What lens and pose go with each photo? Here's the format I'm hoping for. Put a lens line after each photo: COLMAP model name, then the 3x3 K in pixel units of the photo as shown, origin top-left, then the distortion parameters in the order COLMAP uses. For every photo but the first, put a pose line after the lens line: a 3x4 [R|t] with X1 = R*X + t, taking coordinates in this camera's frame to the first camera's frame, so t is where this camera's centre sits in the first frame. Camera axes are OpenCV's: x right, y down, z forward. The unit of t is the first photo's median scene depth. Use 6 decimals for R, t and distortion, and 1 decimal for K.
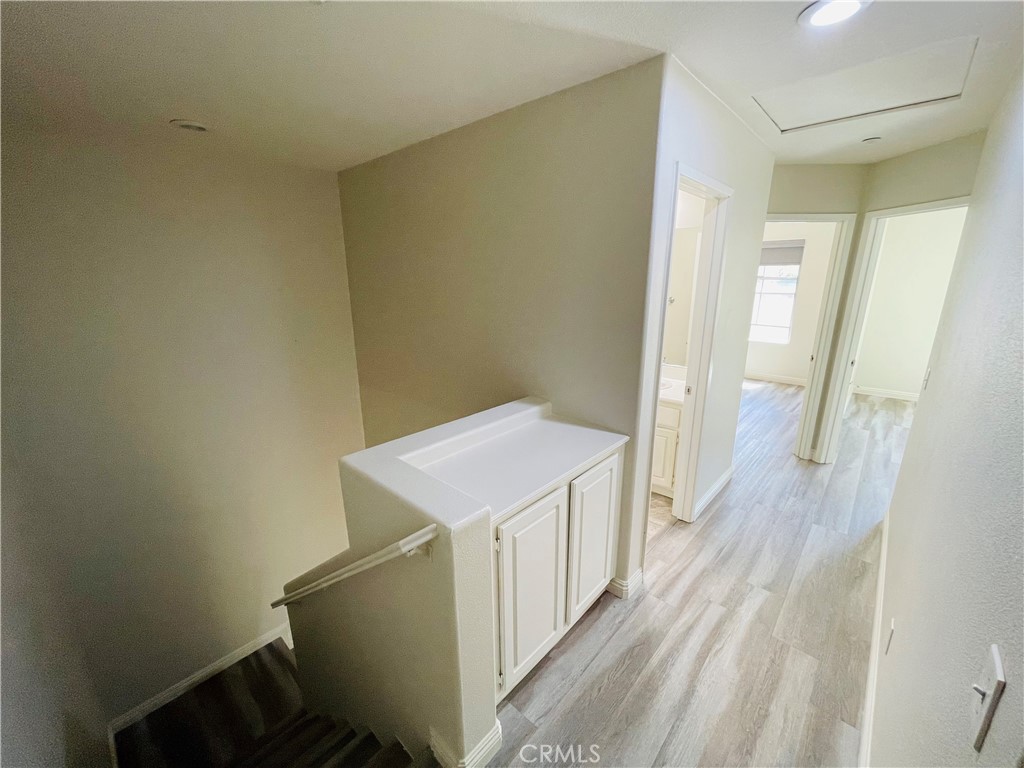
lens RADIAL K [[412.5, 0, 512.1], [0, 412.5, 383.9], [0, 0, 1]] dist [-0.001858, 0.000345]
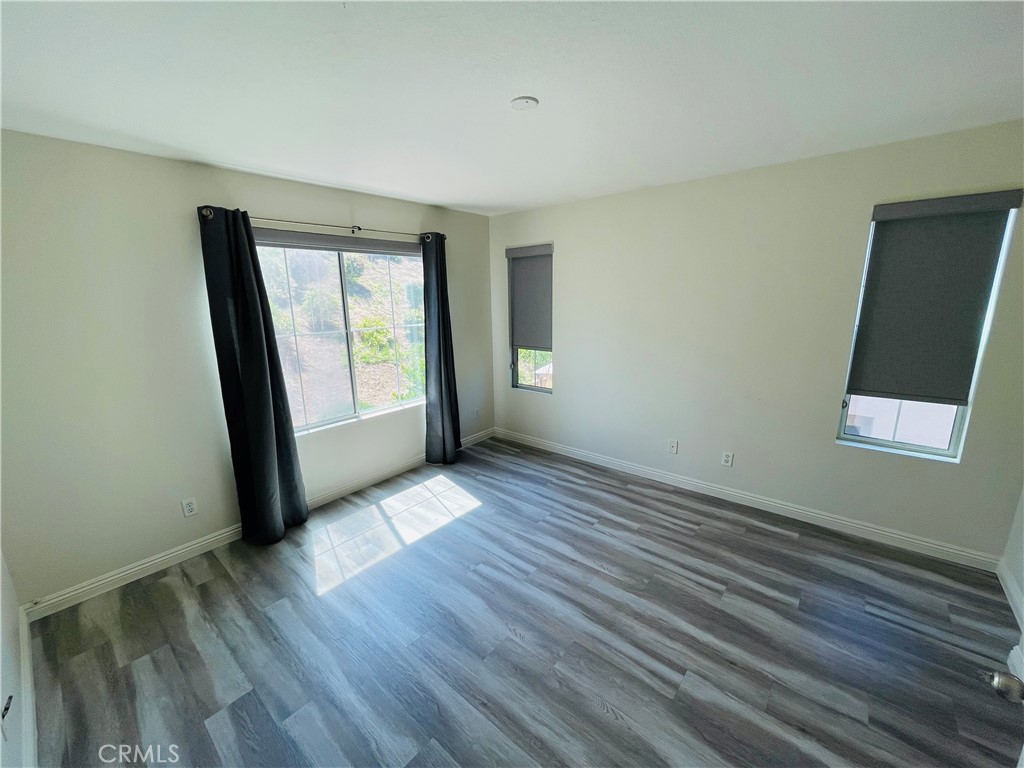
lens RADIAL K [[412.5, 0, 511.8], [0, 412.5, 382.0], [0, 0, 1]] dist [-0.001858, 0.000345]
pose [[-0.047505, -0.213807, 0.975720, 0.538490], [0.278911, 0.935131, 0.218493, -0.168389], [-0.959141, 0.282518, 0.015210, 0.560345]]
